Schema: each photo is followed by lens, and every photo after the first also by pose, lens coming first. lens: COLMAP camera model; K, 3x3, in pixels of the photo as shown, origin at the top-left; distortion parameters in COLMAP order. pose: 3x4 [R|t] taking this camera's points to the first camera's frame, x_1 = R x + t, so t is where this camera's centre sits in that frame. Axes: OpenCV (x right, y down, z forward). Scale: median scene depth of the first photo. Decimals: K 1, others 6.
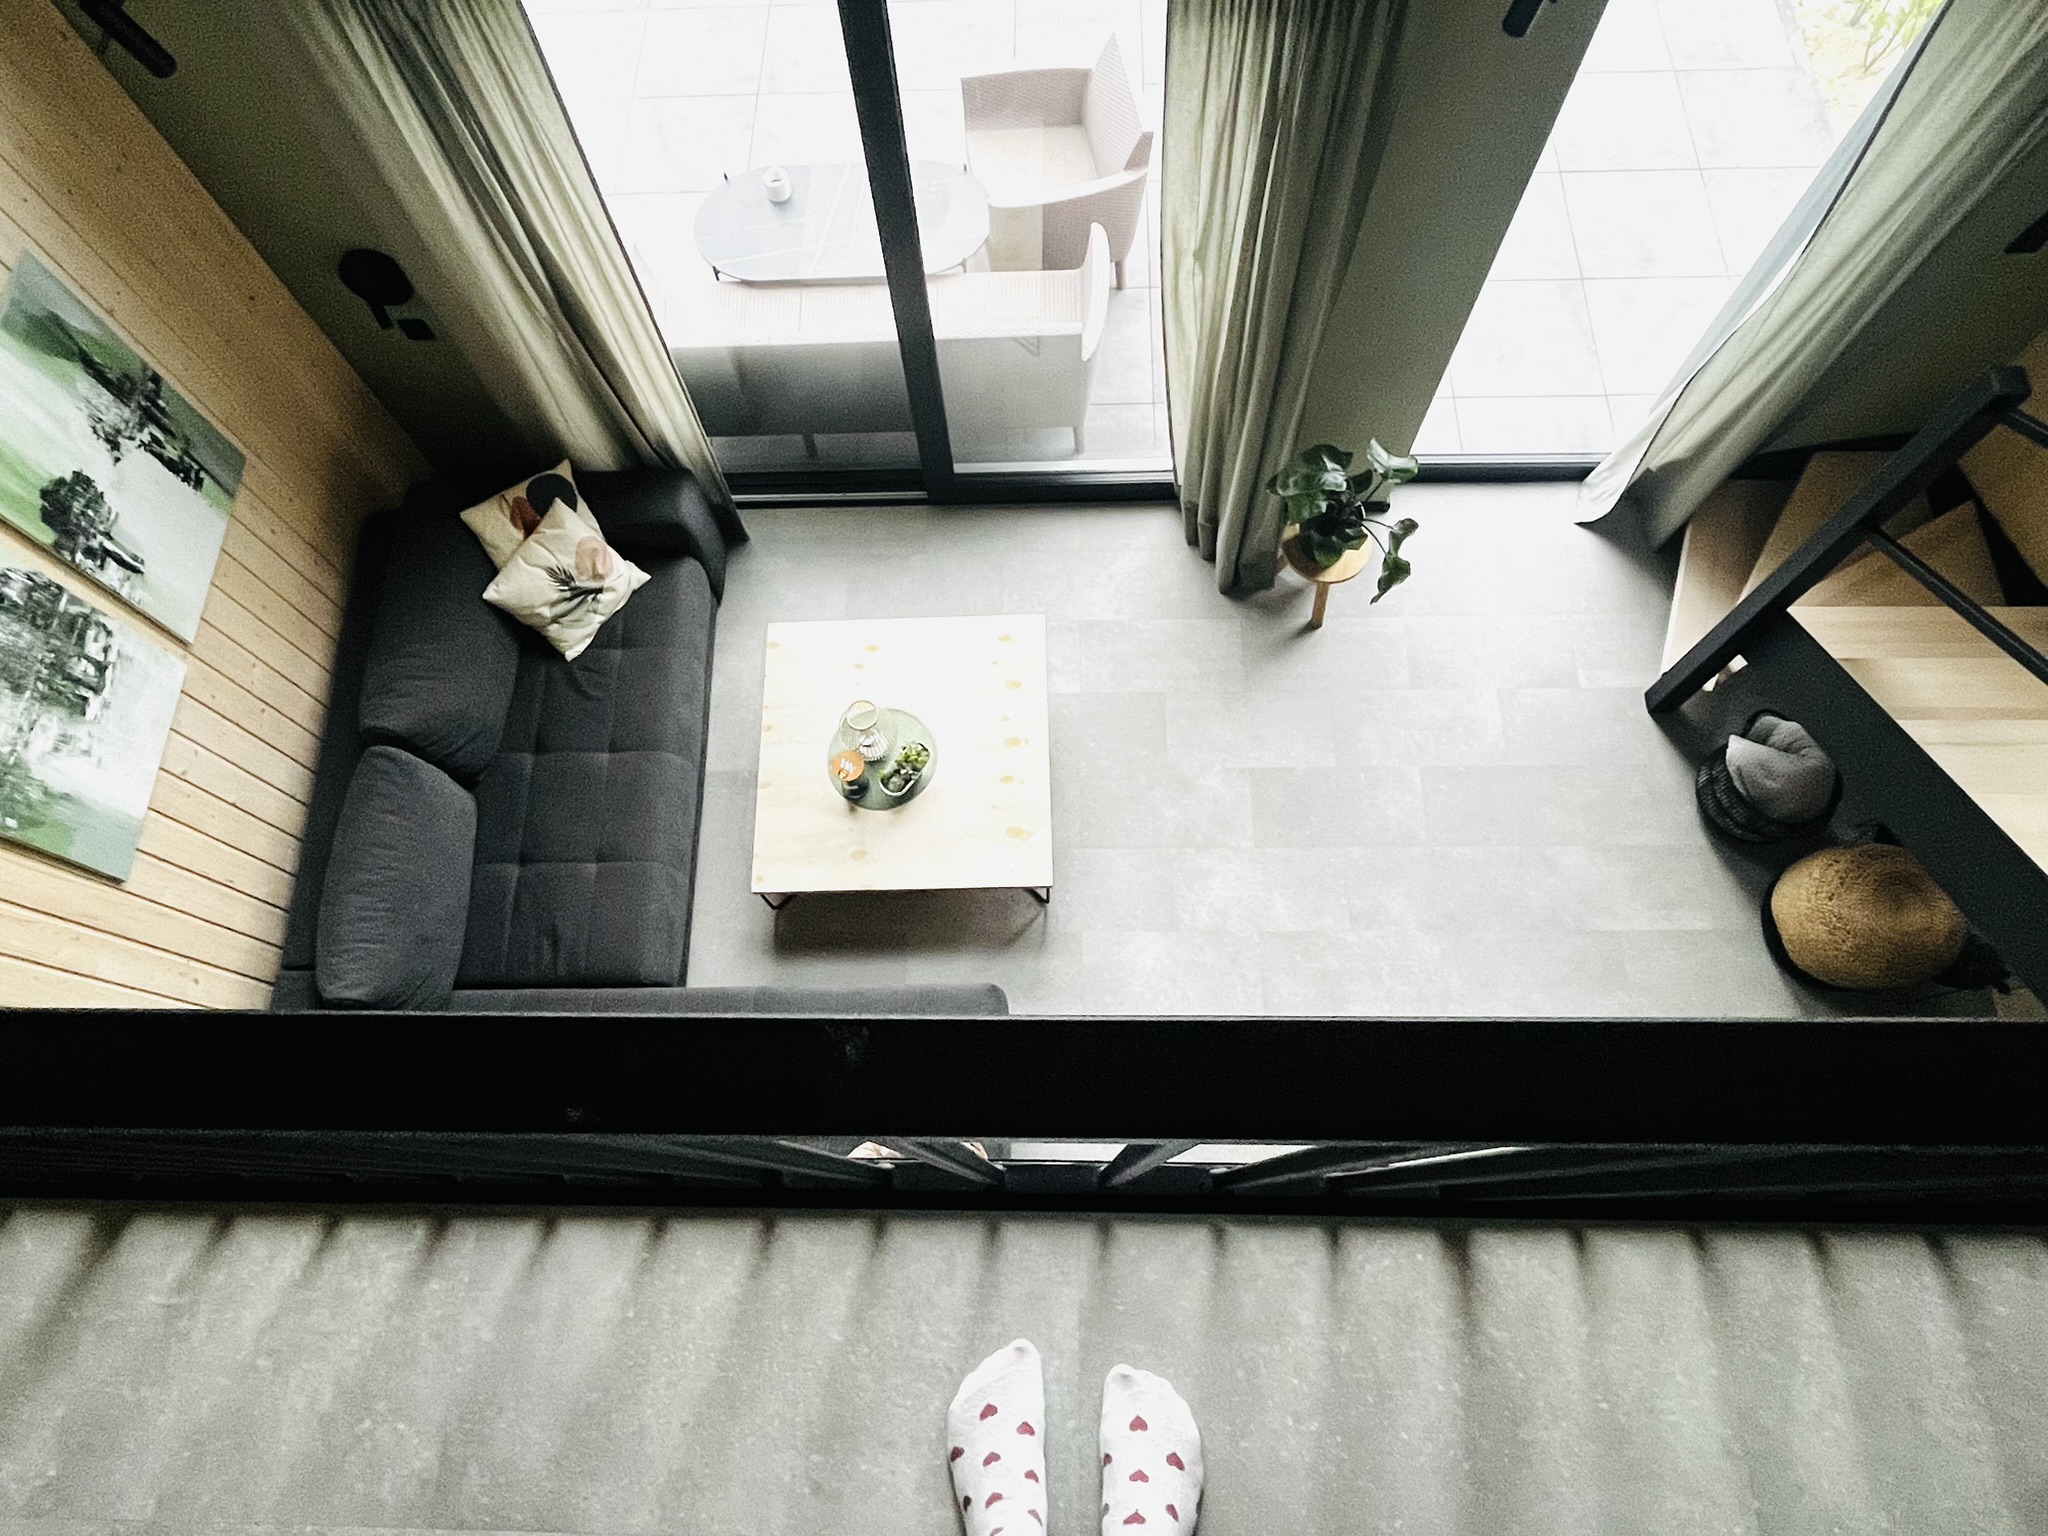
lens RADIAL K [[1185.6, 0, 1018.0], [0, 1185.6, 769.7], [0, 0, 1]] dist [-0.000650, -0.000191]
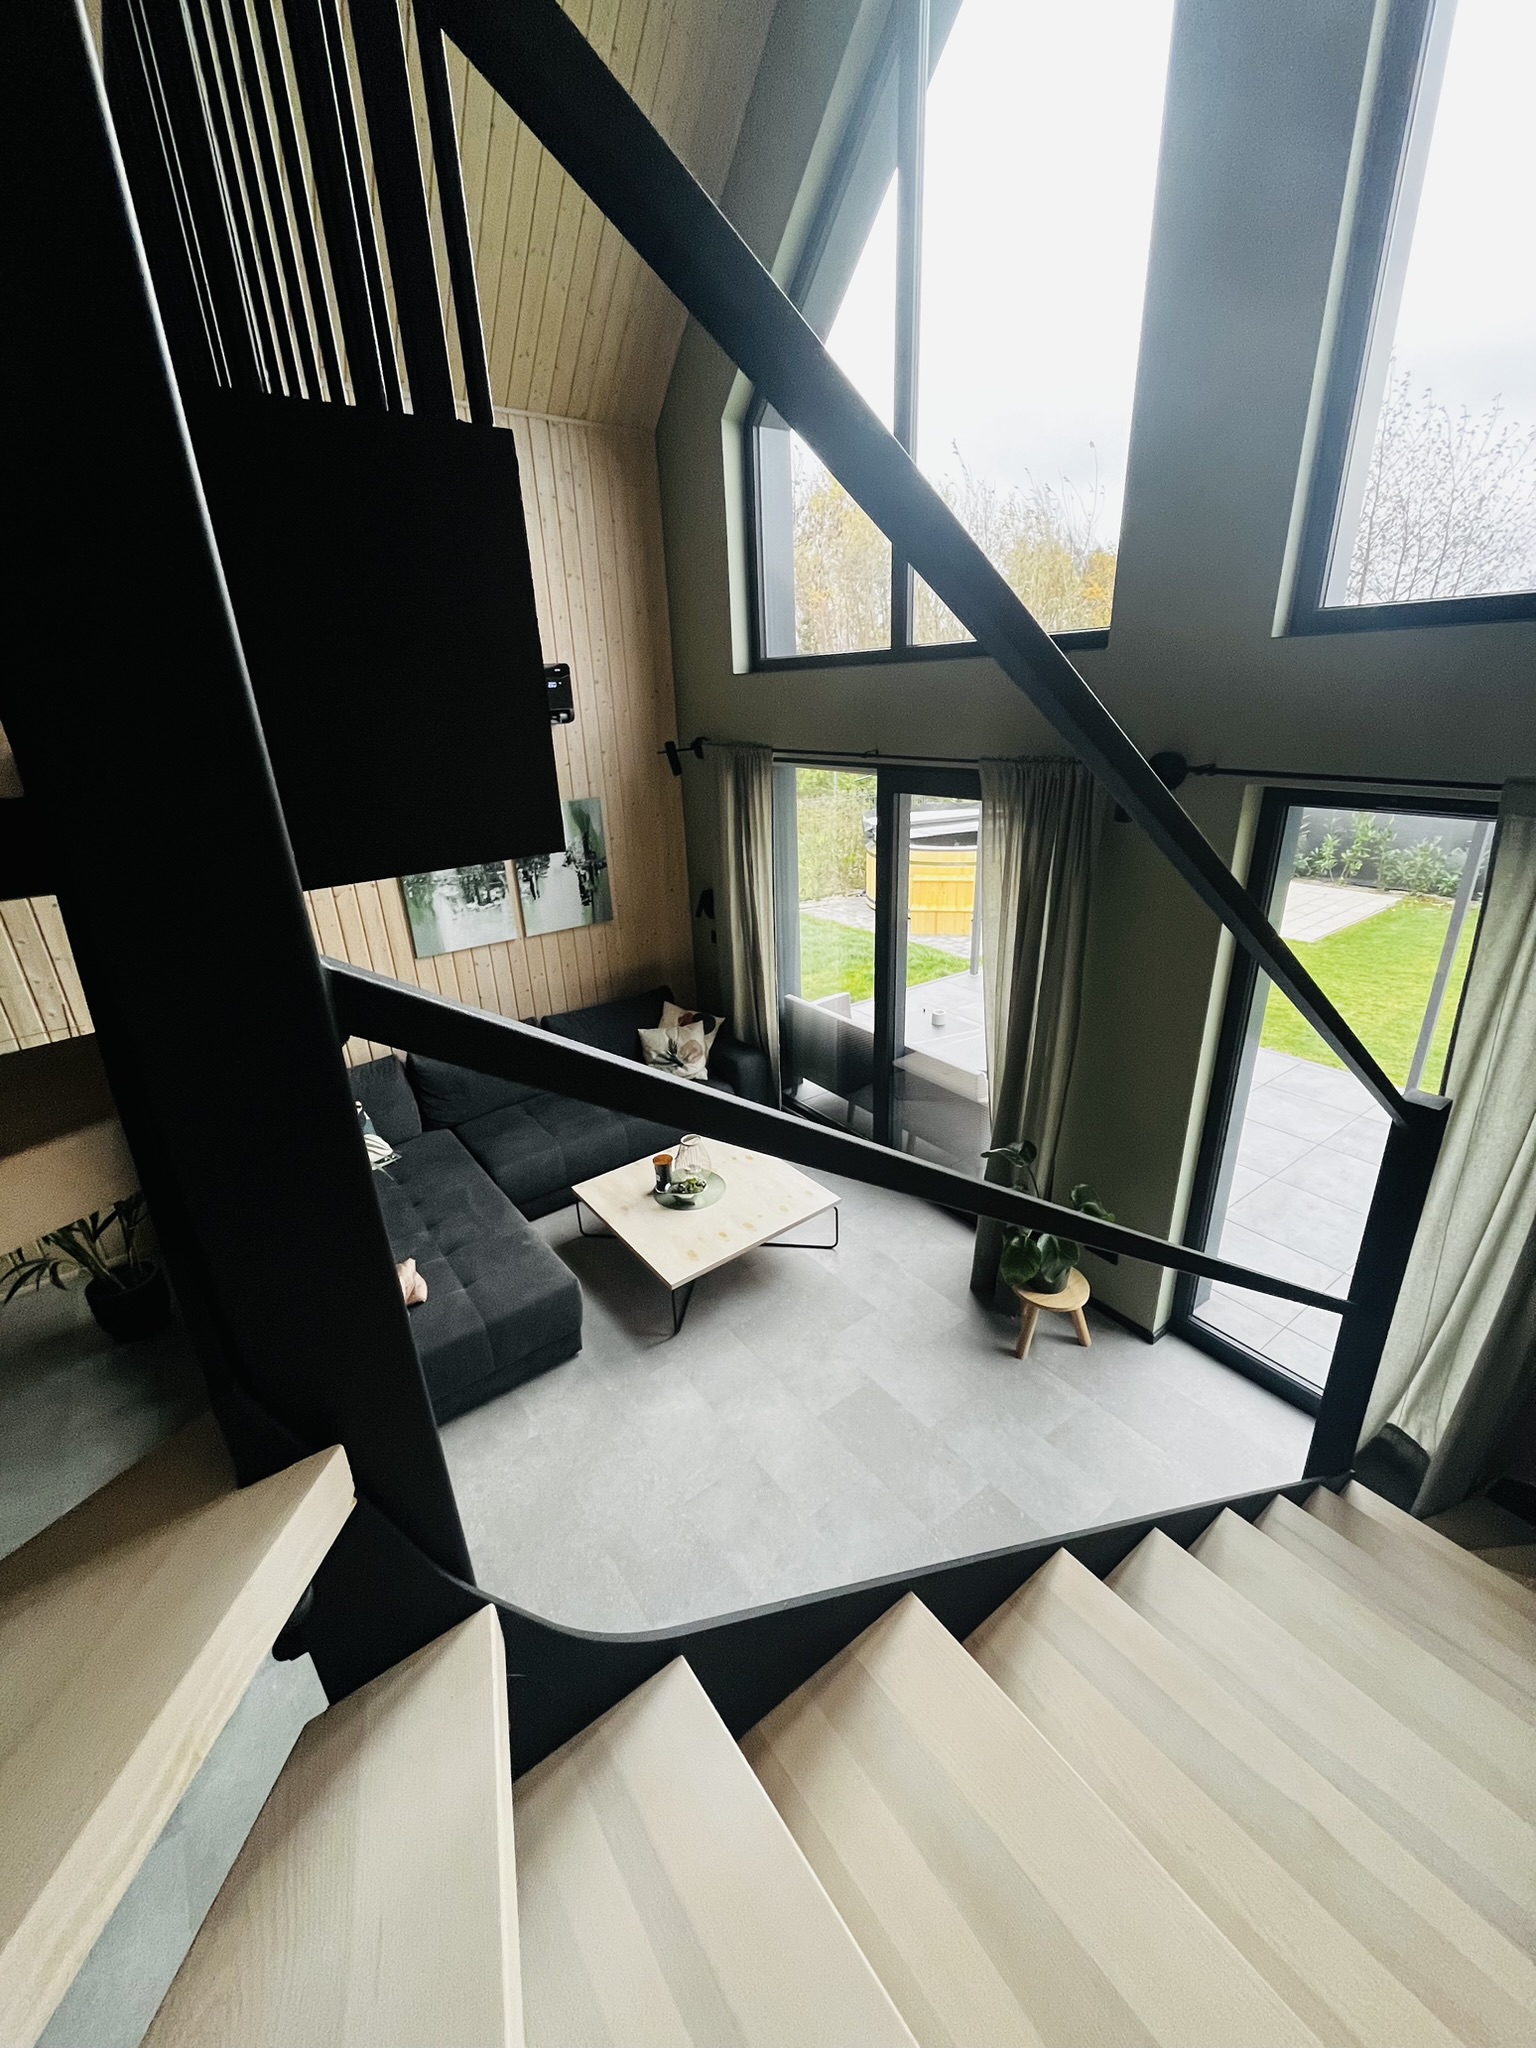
lens RADIAL K [[830.0, 0, 774.2], [0, 830.0, 1020.4], [0, 0, 1]] dist [0.000555, -0.000006]
pose [[0.609758, 0.321086, -0.724637, 0.854031], [-0.737838, 0.563860, -0.371021, 0.238757], [0.289464, 0.760898, 0.580728, 0.328818]]
